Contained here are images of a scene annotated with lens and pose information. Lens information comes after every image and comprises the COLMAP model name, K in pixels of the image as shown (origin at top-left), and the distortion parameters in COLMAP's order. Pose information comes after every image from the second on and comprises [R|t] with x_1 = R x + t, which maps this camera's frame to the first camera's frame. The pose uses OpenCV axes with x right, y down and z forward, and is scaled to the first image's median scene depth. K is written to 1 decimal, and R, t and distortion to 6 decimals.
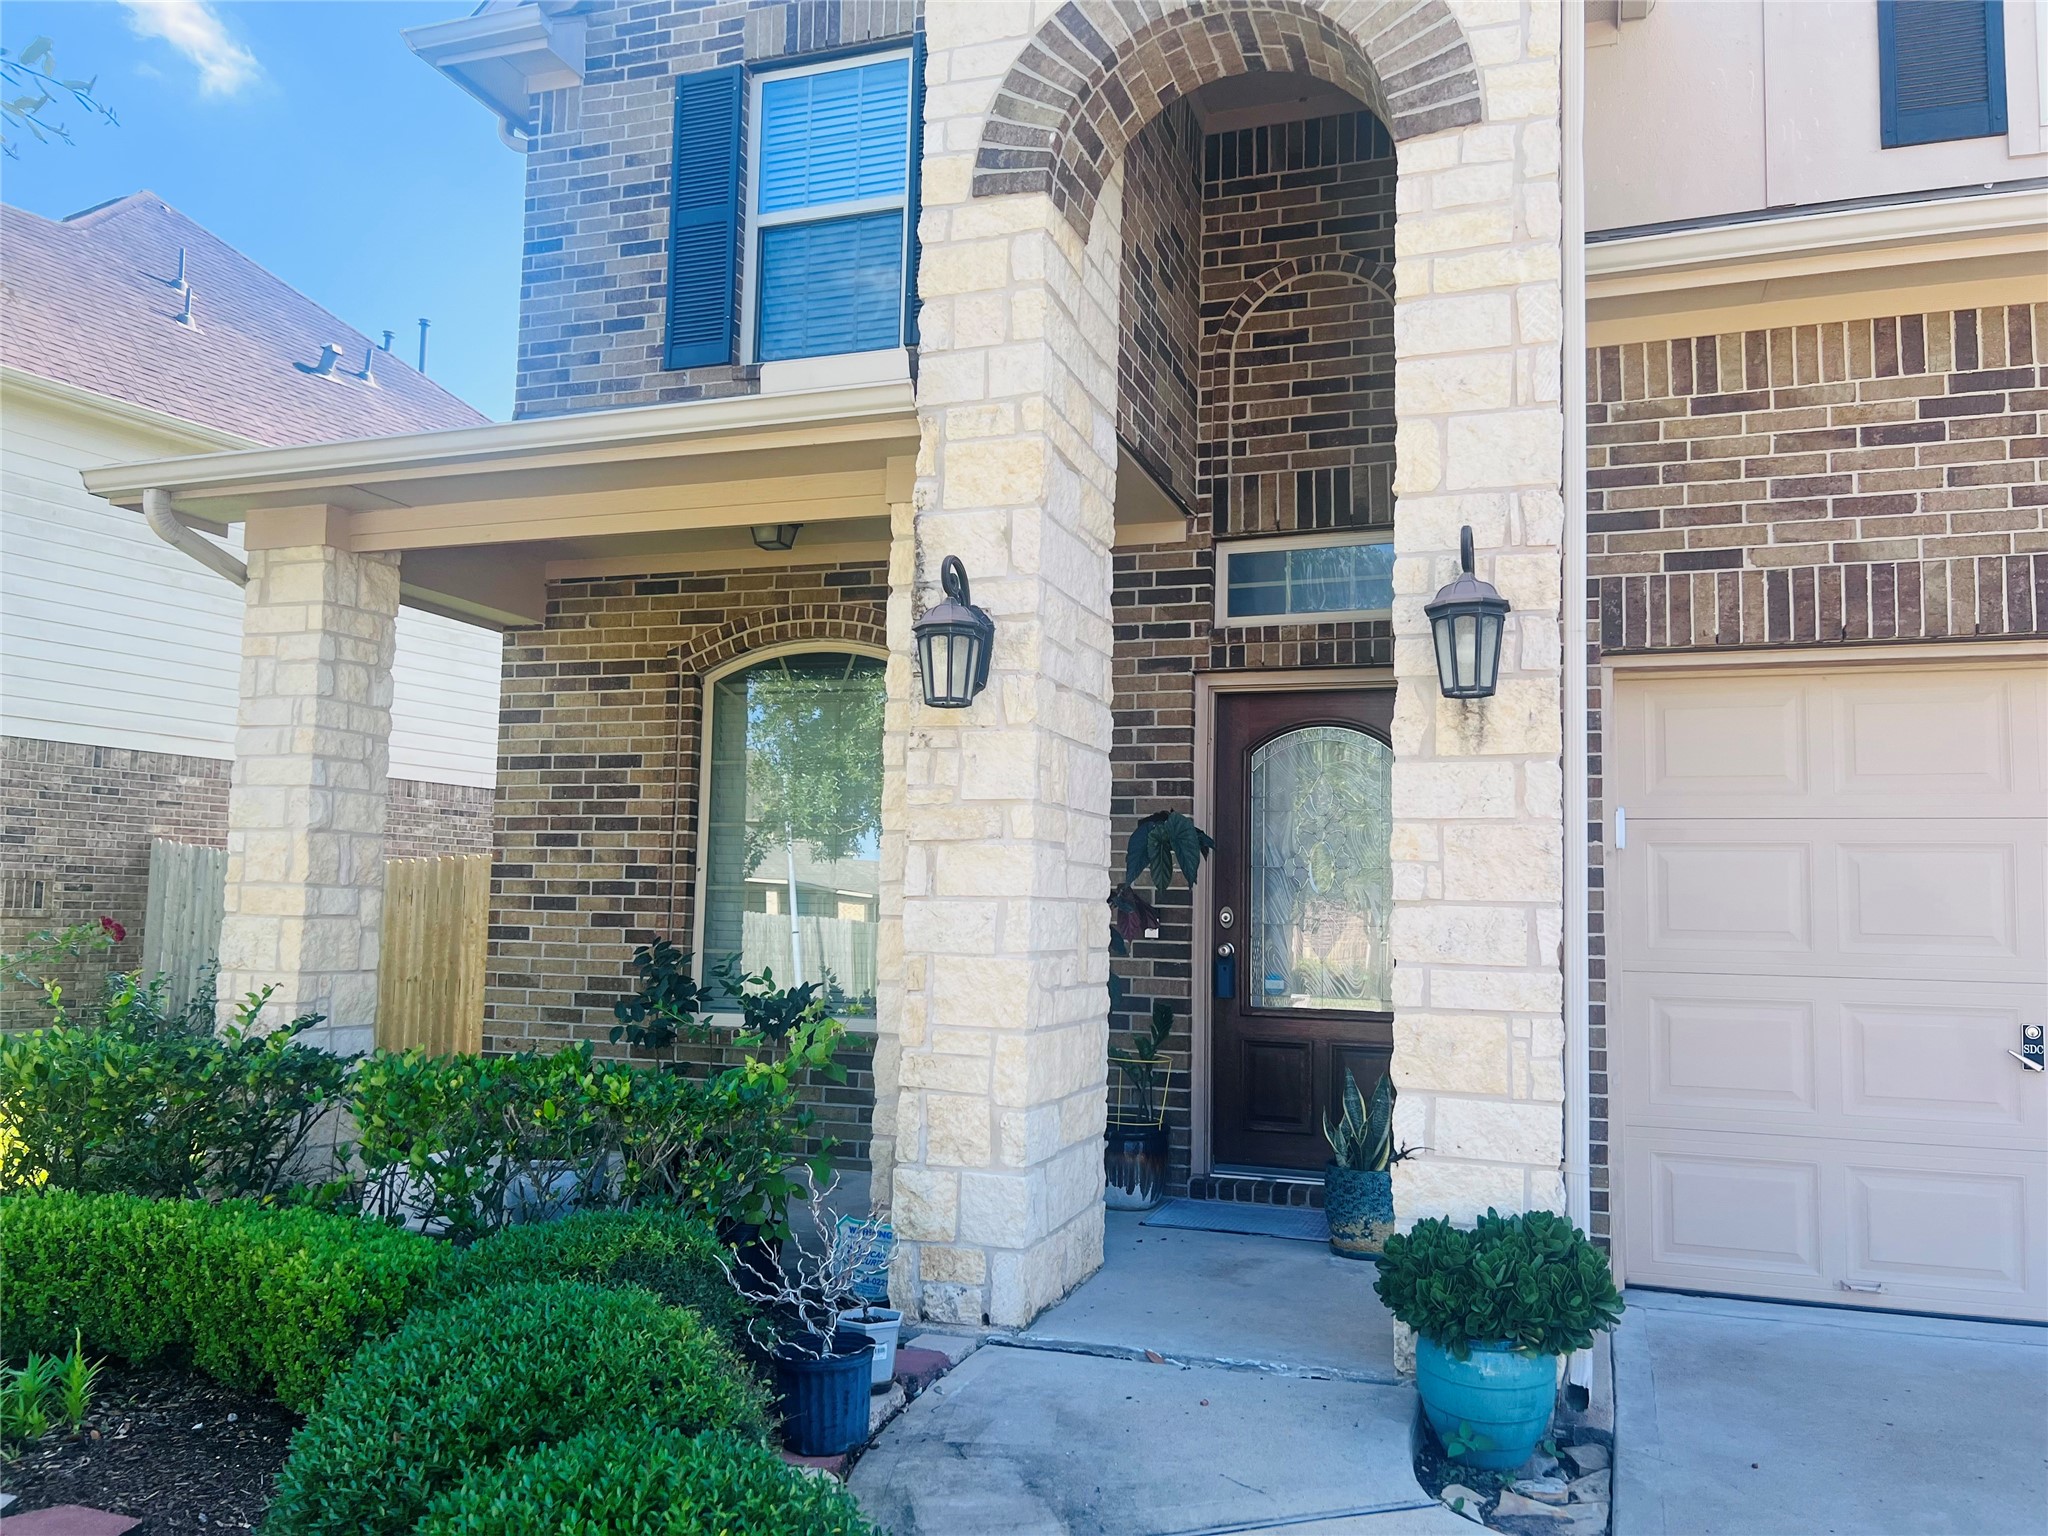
lens RADIAL K [[1555.0, 0, 1033.6], [0, 1555.0, 780.9], [0, 0, 1]] dist [0.097892, -0.150346]
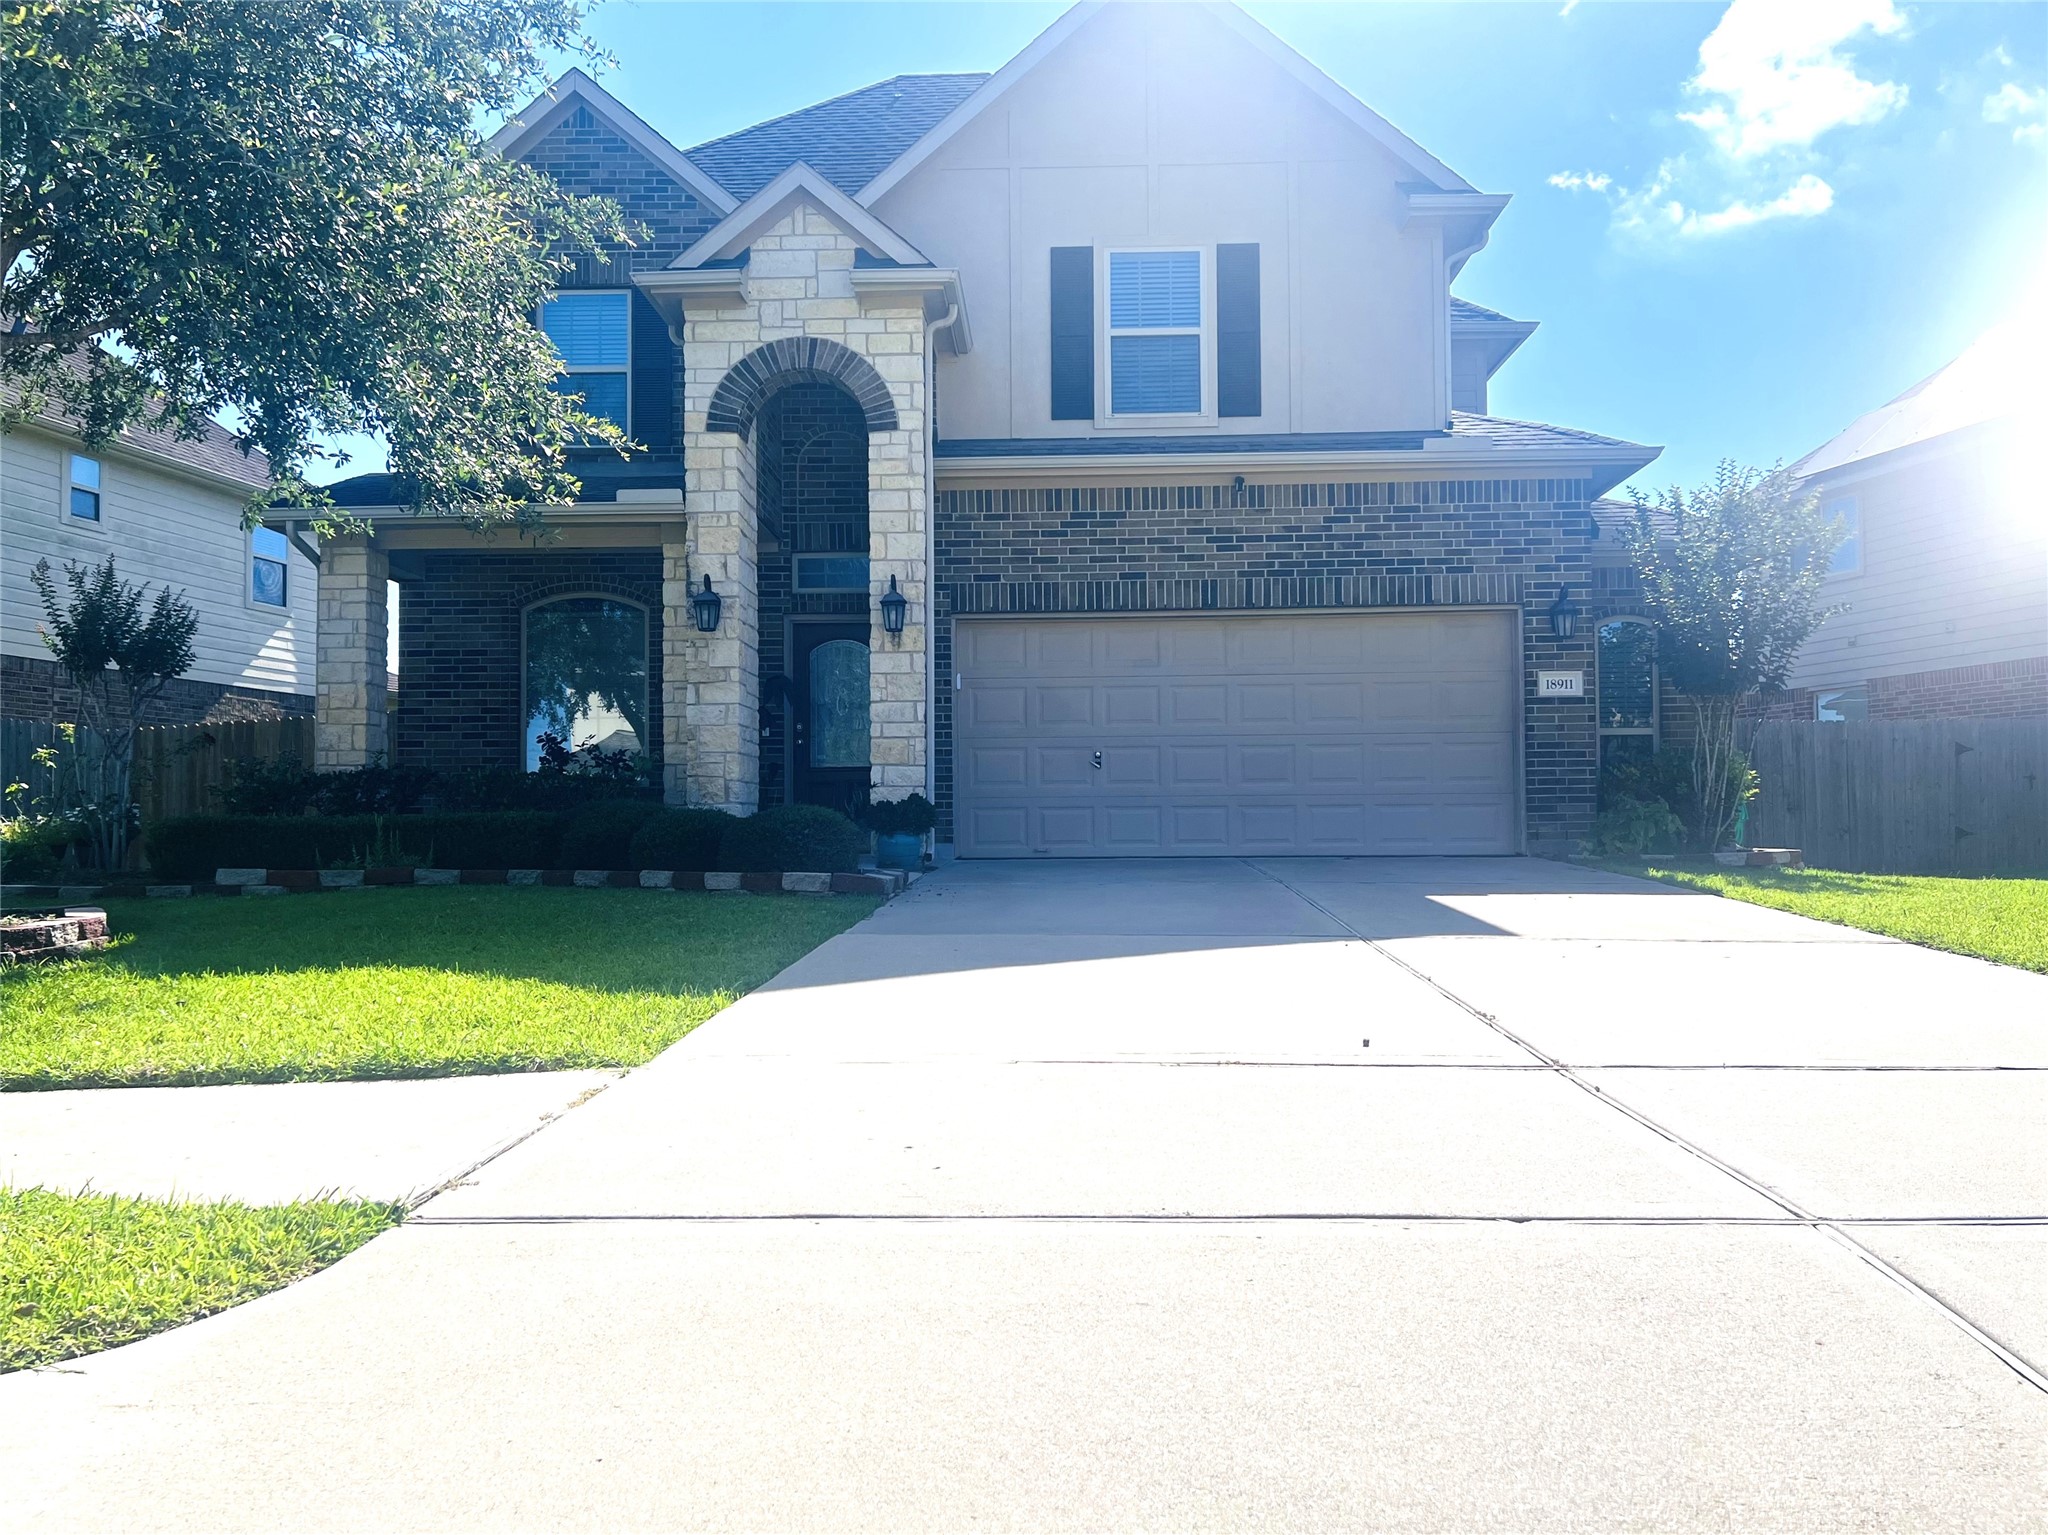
lens RADIAL K [[1555.0, 0, 1033.6], [0, 1555.0, 780.4], [0, 0, 1]] dist [0.097892, -0.150346]
pose [[0.949662, -0.018949, 0.312702, -0.310959], [0.000296, 0.998223, 0.059593, 0.040713], [-0.313275, -0.056501, 0.947980, -1.471502]]
